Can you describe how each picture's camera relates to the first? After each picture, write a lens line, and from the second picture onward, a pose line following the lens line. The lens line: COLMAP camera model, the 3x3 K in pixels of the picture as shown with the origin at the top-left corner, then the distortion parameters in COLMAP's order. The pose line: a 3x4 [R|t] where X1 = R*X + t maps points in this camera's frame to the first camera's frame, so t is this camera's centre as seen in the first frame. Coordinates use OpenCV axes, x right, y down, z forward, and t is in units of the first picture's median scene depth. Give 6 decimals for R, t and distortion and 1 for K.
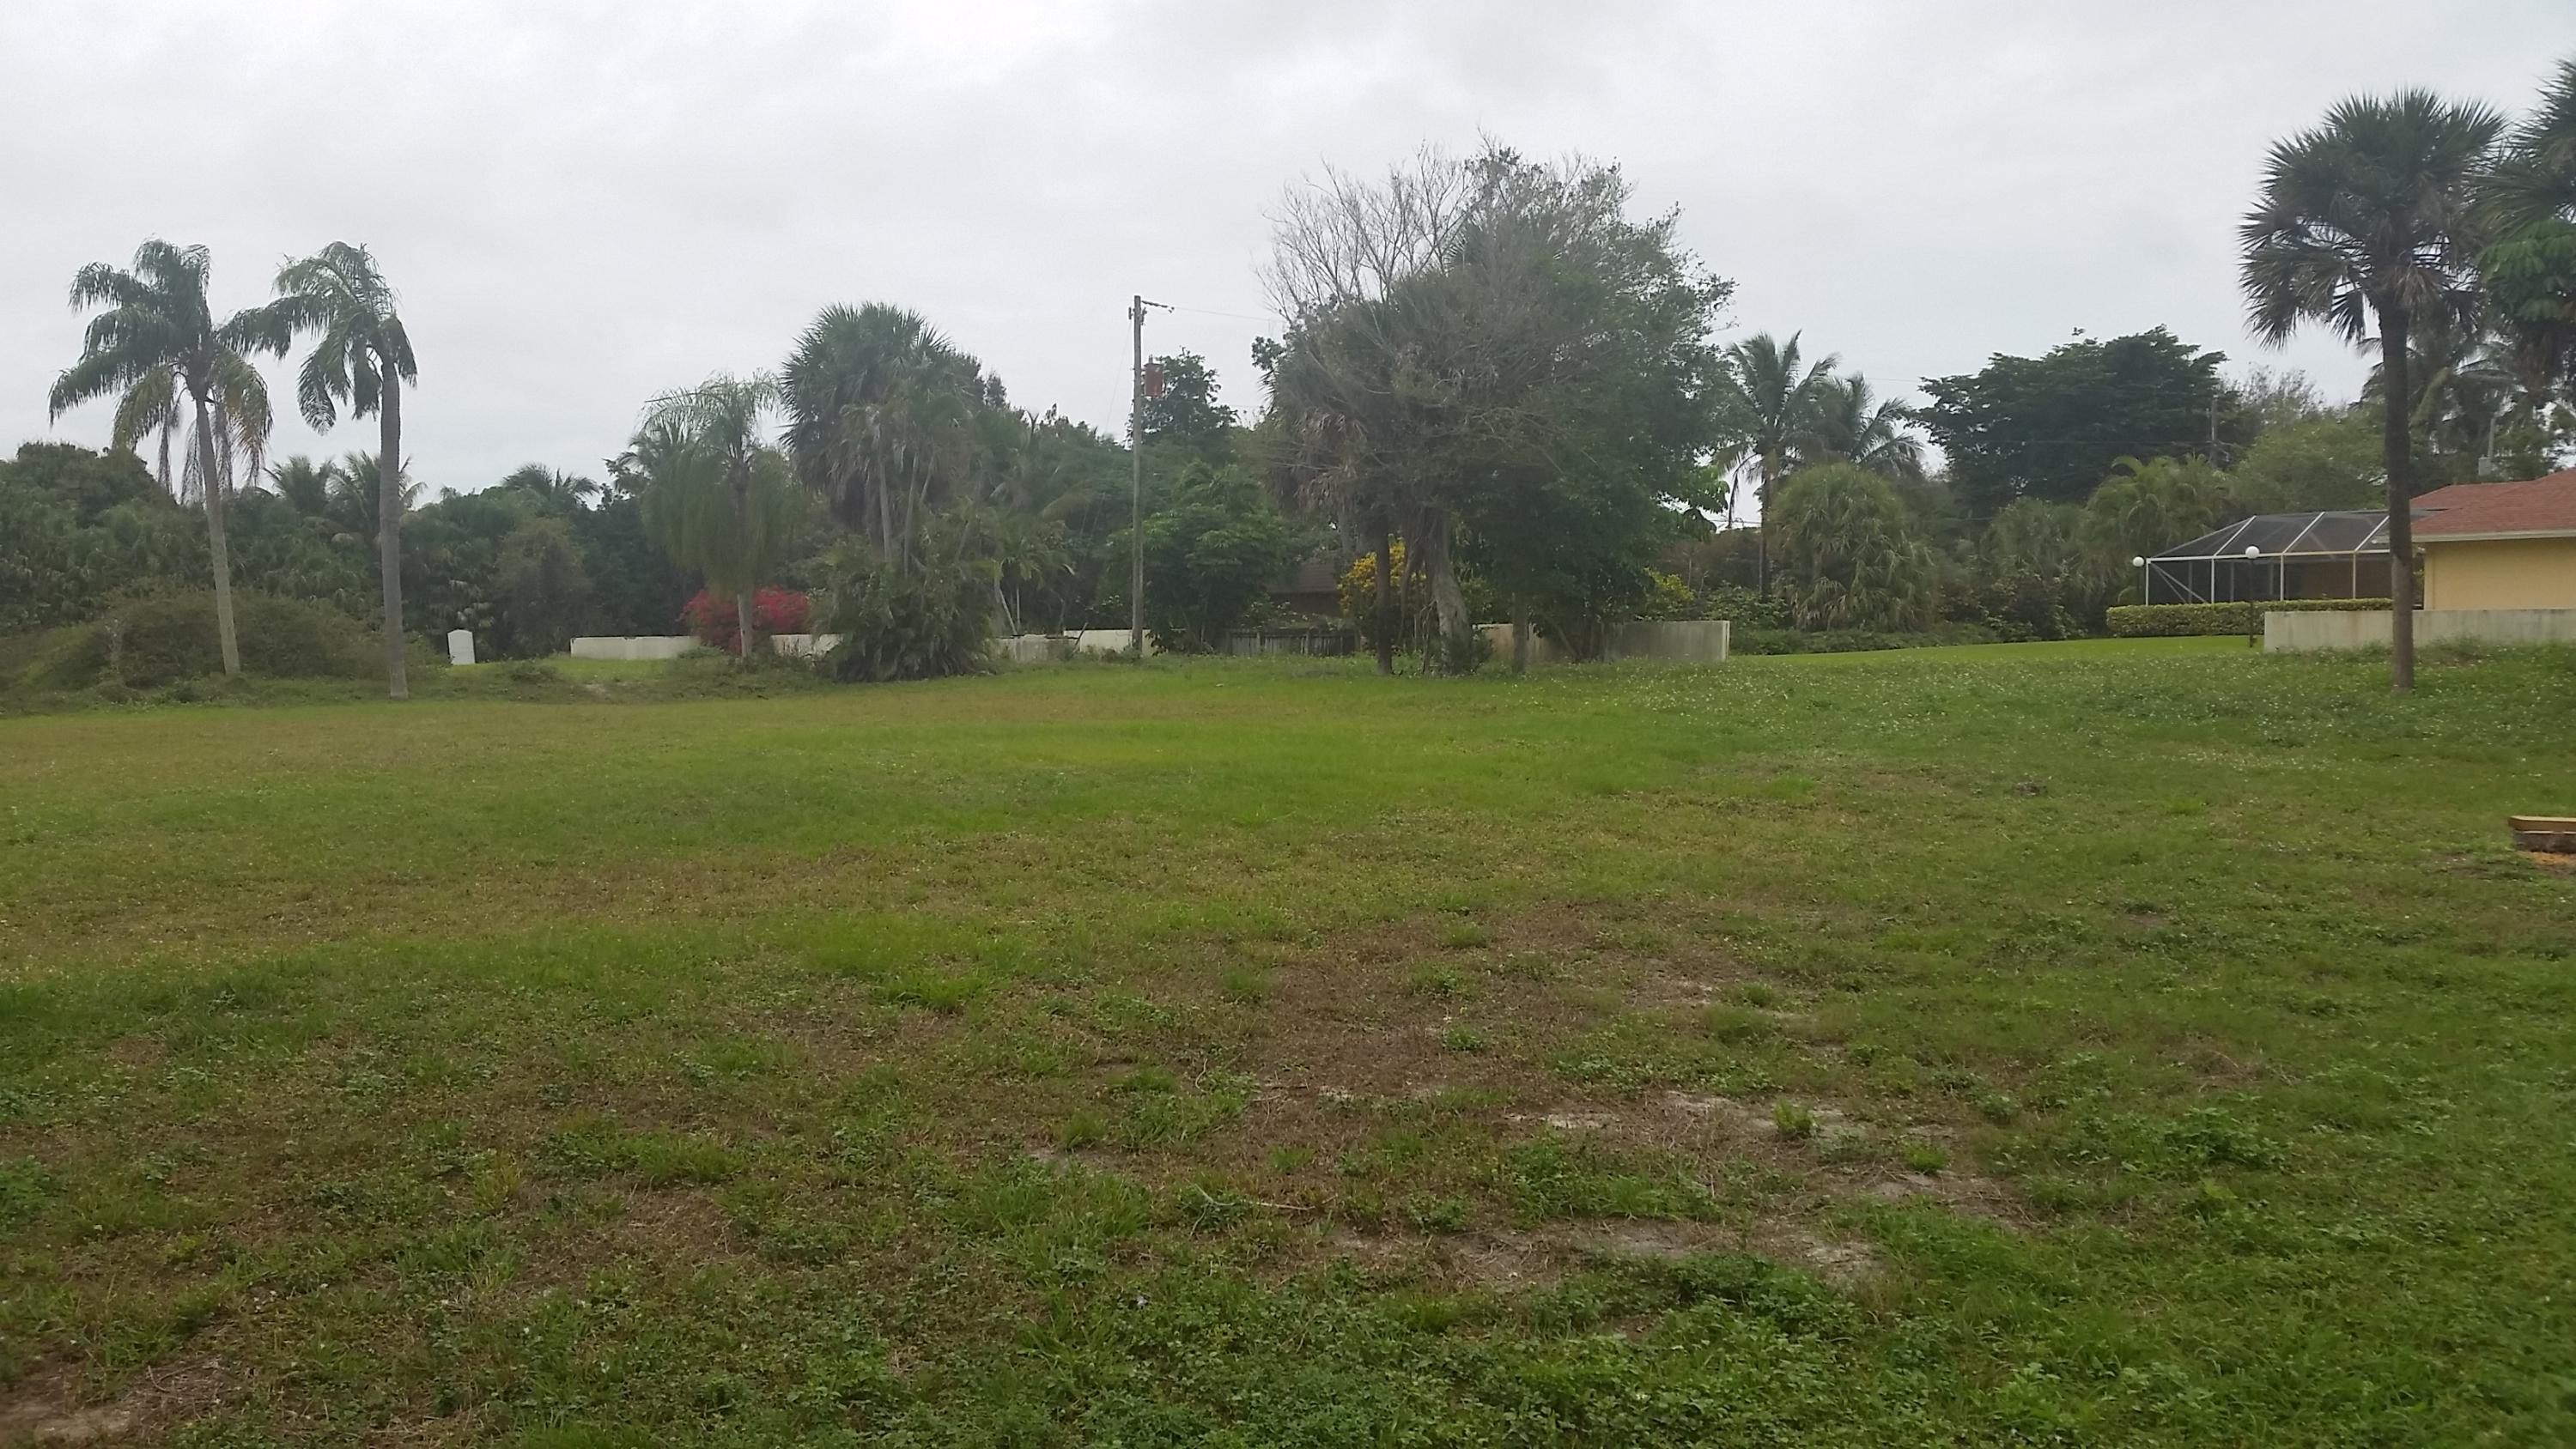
lens RADIAL K [[2134.5, 0, 1272.4], [0, 2134.5, 724.6], [0, 0, 1]] dist [0.109682, -0.212194]
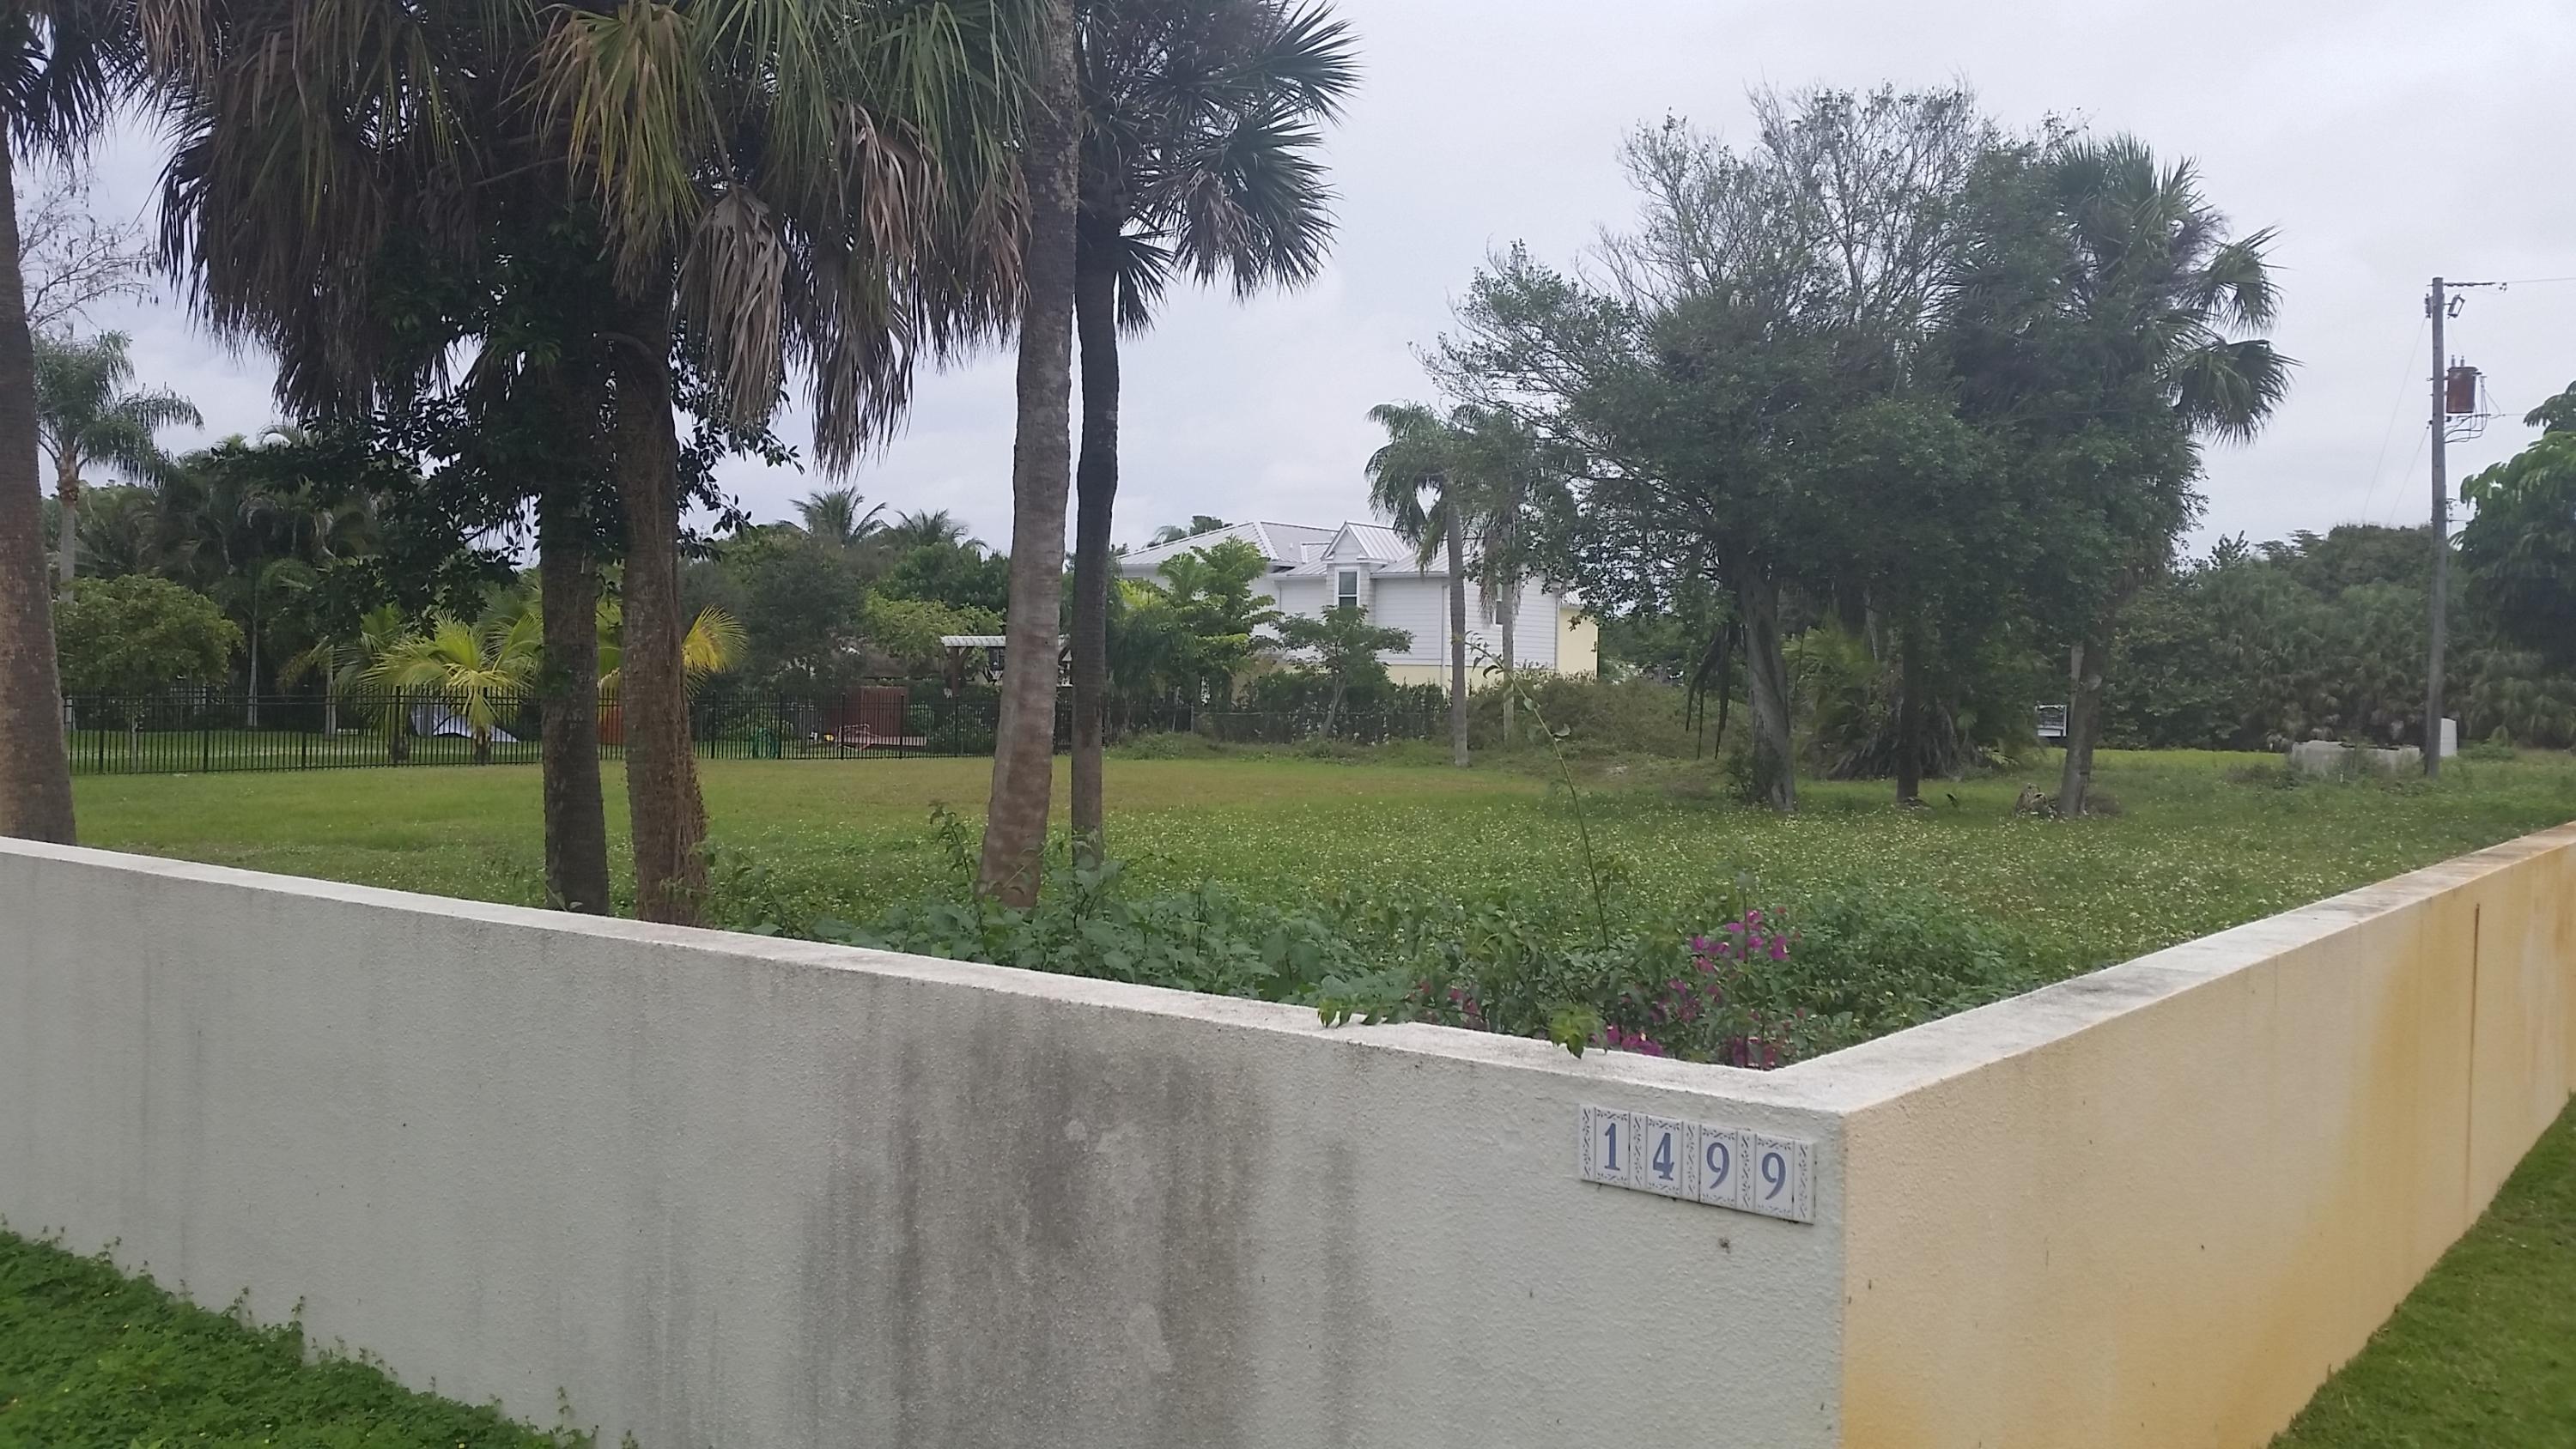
lens RADIAL K [[2134.5, 0, 1273.2], [0, 2134.5, 736.0], [0, 0, 1]] dist [0.109682, -0.212194]
pose [[0.297852, 0.040685, -0.953745, 1.955521], [-0.067194, 0.997507, 0.021567, -0.135901], [0.952244, 0.057662, 0.299843, 1.577500]]
